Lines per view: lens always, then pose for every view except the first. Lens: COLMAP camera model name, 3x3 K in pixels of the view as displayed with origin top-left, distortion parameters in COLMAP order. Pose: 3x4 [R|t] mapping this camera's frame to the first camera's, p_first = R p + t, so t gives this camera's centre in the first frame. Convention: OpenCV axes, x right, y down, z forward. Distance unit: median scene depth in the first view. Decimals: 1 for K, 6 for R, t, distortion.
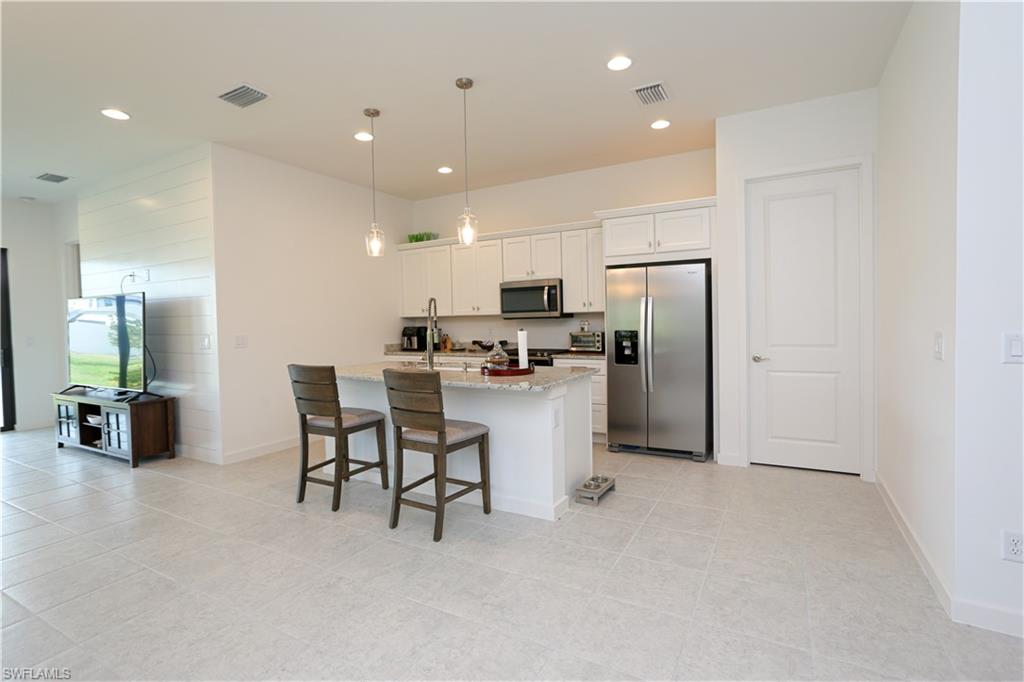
lens RADIAL K [[482.5, 0, 508.5], [0, 482.5, 330.1], [0, 0, 1]] dist [-0.056450, 0.033250]
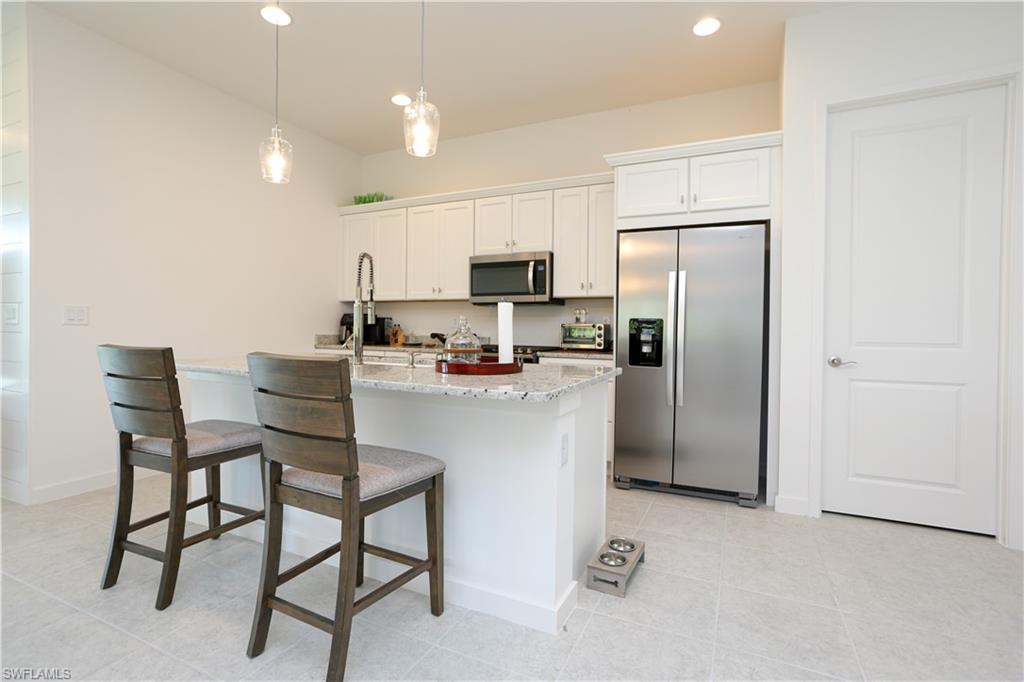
lens RADIAL K [[482.5, 0, 508.5], [0, 482.5, 330.1], [0, 0, 1]] dist [-0.056450, 0.033250]
pose [[0.997011, 0.033573, 0.069584, -0.007767], [-0.032260, 0.999281, -0.019920, 0.040575], [-0.070203, 0.017616, 0.997377, 0.320750]]
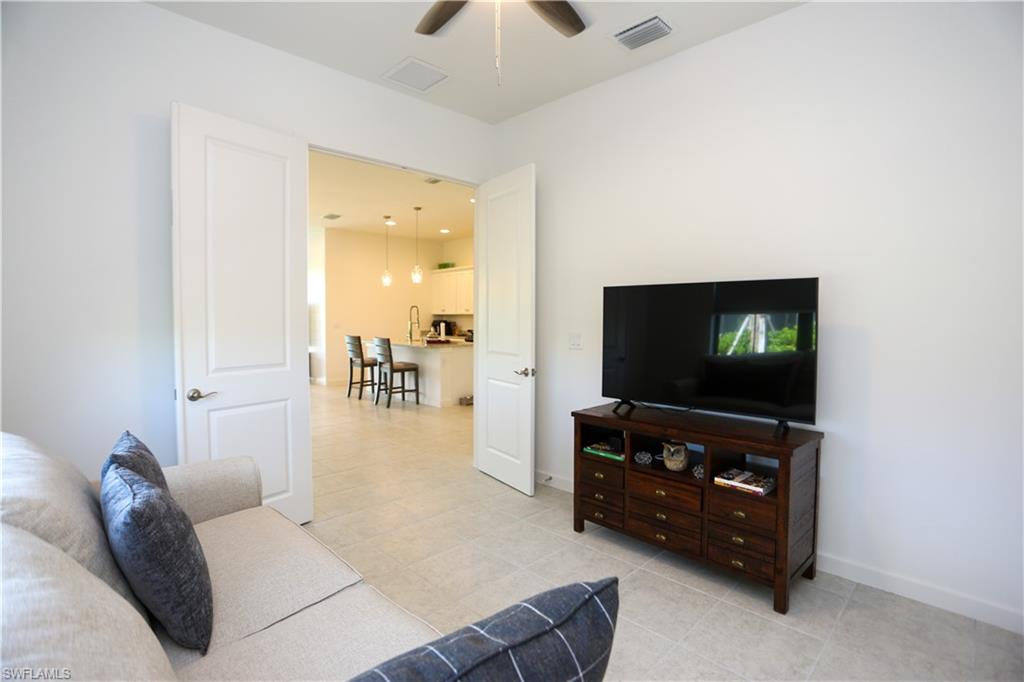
lens RADIAL K [[482.5, 0, 508.5], [0, 482.5, 330.1], [0, 0, 1]] dist [-0.056450, 0.033250]
pose [[0.961286, 0.033112, -0.273557, 0.723765], [-0.030039, 0.999430, 0.015417, -0.008250], [0.273912, -0.006603, 0.961732, -0.779468]]
